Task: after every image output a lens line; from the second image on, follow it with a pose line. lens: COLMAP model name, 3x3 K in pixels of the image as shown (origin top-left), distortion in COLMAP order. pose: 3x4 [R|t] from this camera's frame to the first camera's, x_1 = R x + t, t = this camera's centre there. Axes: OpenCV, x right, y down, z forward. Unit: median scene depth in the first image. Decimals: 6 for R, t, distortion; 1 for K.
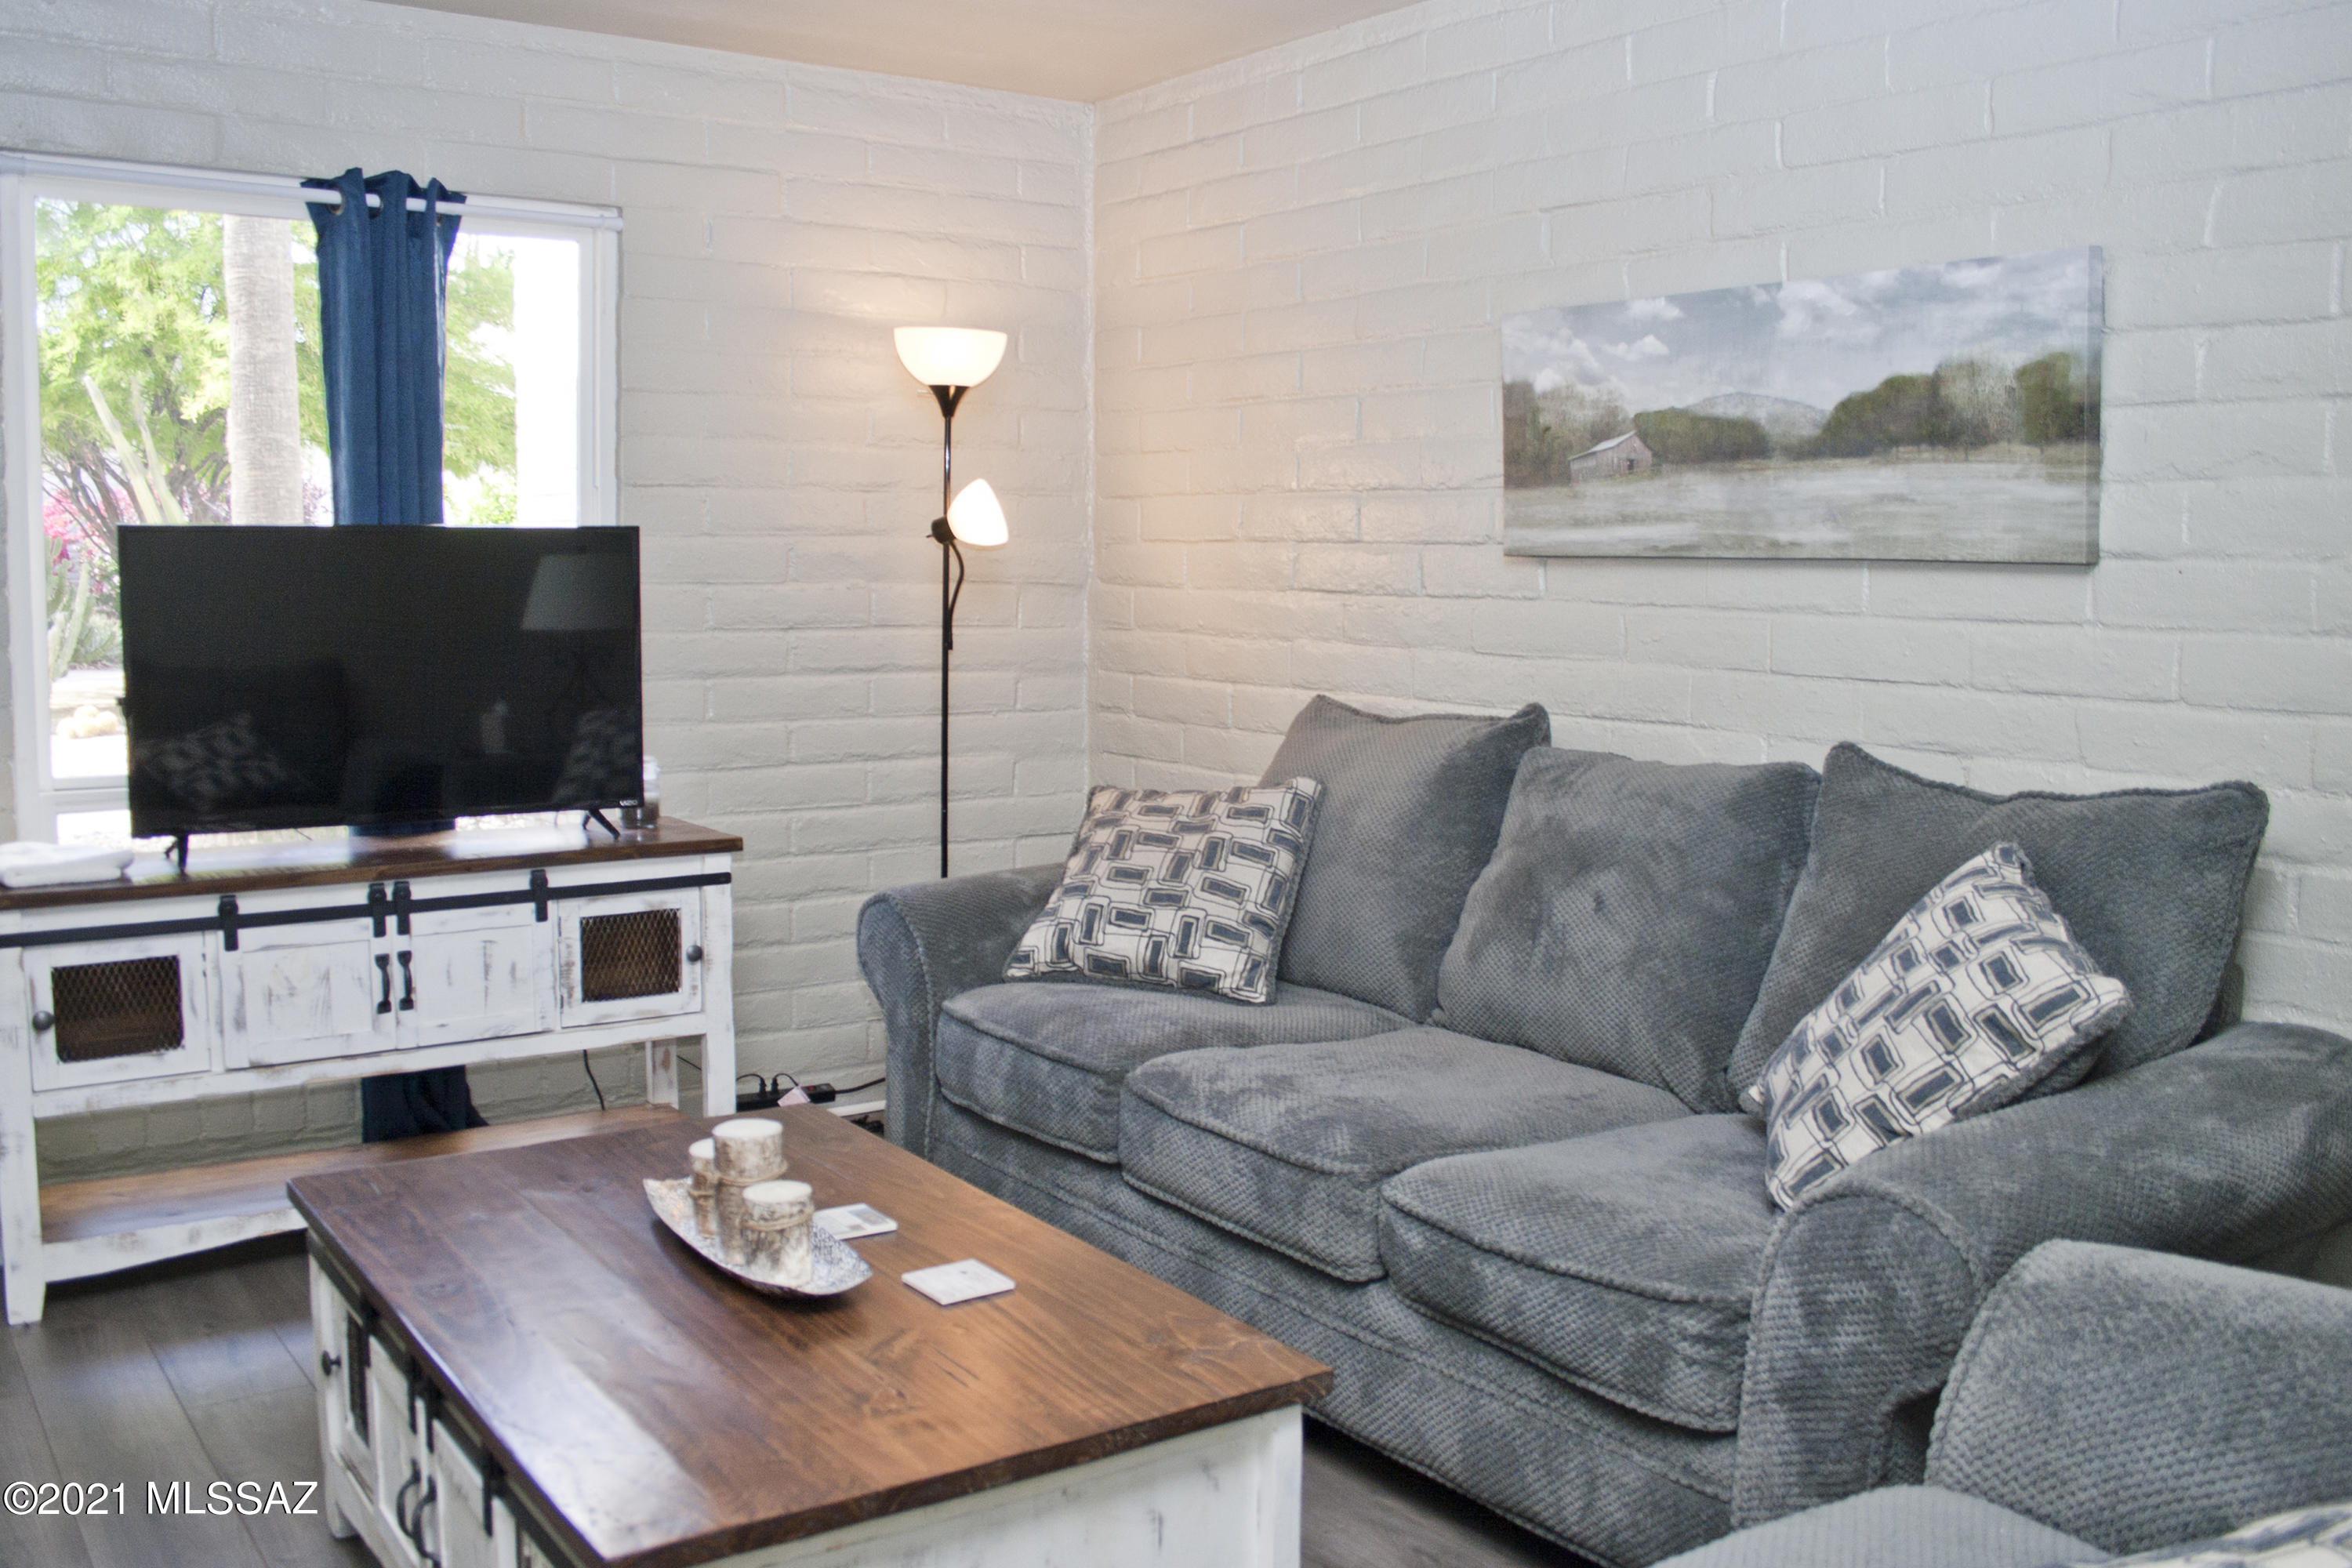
lens RADIAL K [[2045.9, 0, 1176.0], [0, 2045.9, 784.0], [0, 0, 1]] dist [-0.144746, 0.120831]
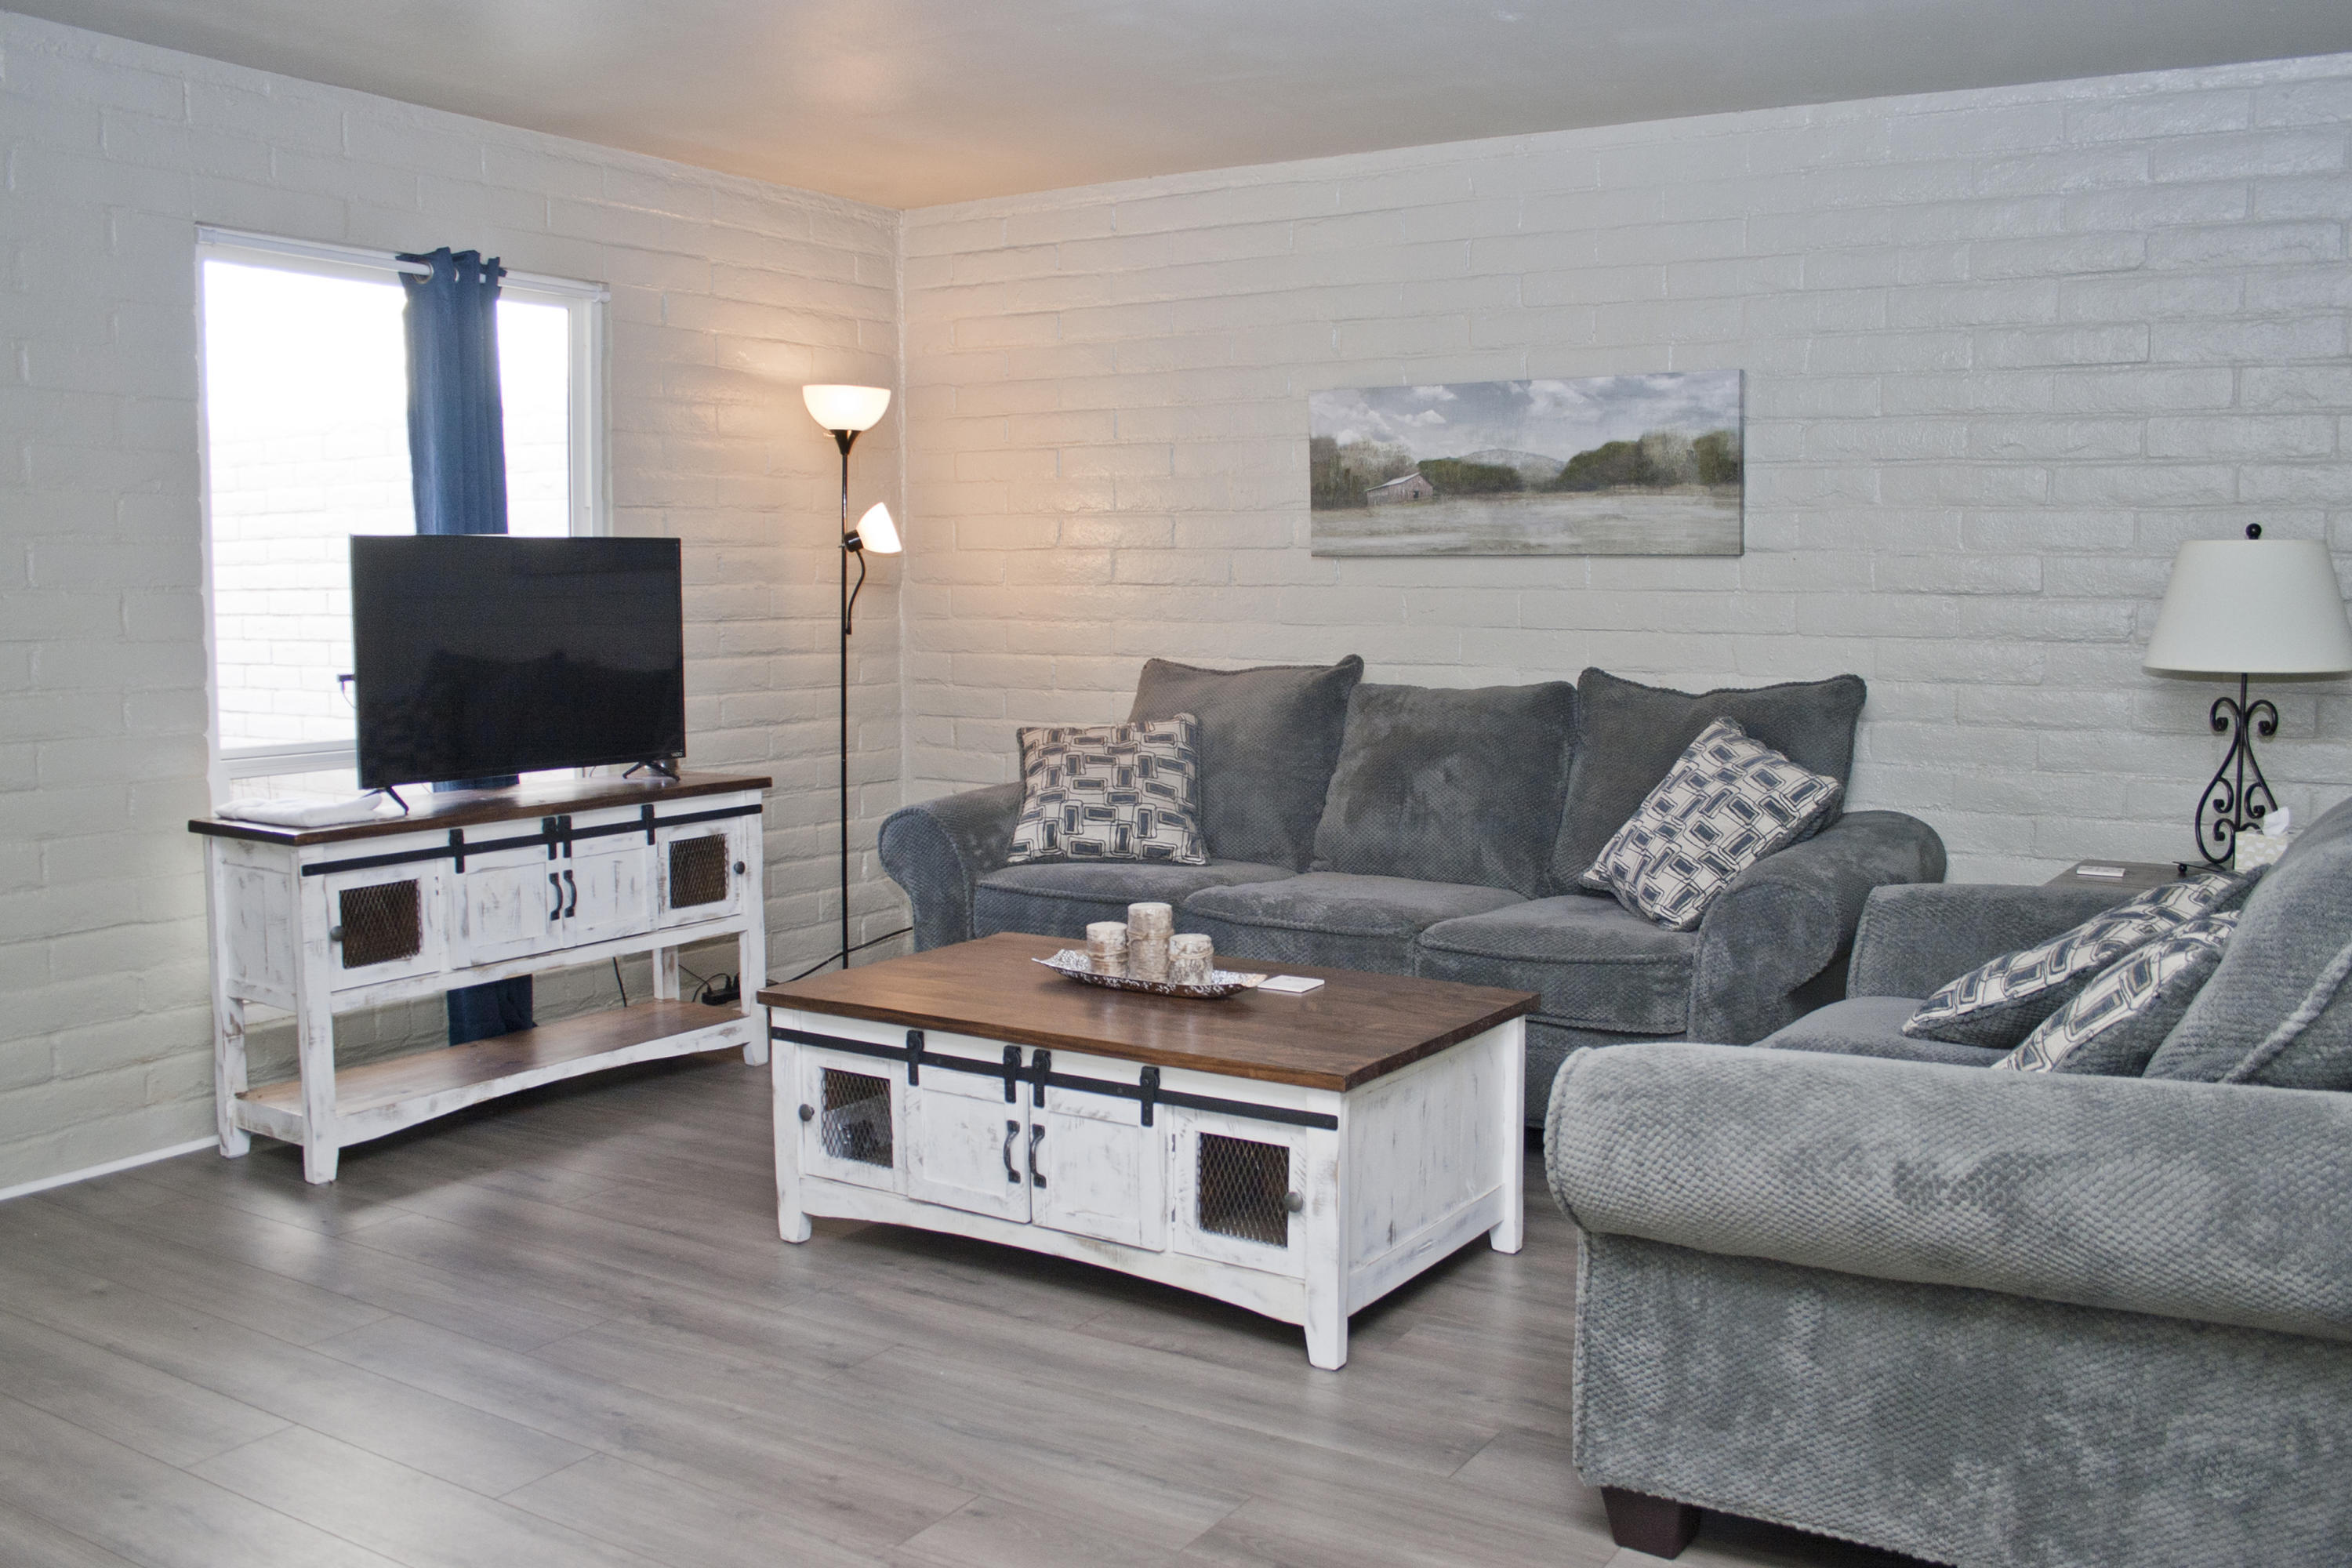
lens RADIAL K [[1981.4, 0, 1176.0], [0, 1981.4, 784.0], [0, 0, 1]] dist [-0.136770, 0.107120]
pose [[0.929806, -0.046922, 0.365046, -0.487136], [0.048966, 0.998794, 0.003661, 0.043977], [-0.364777, 0.014471, 0.930982, -0.302449]]
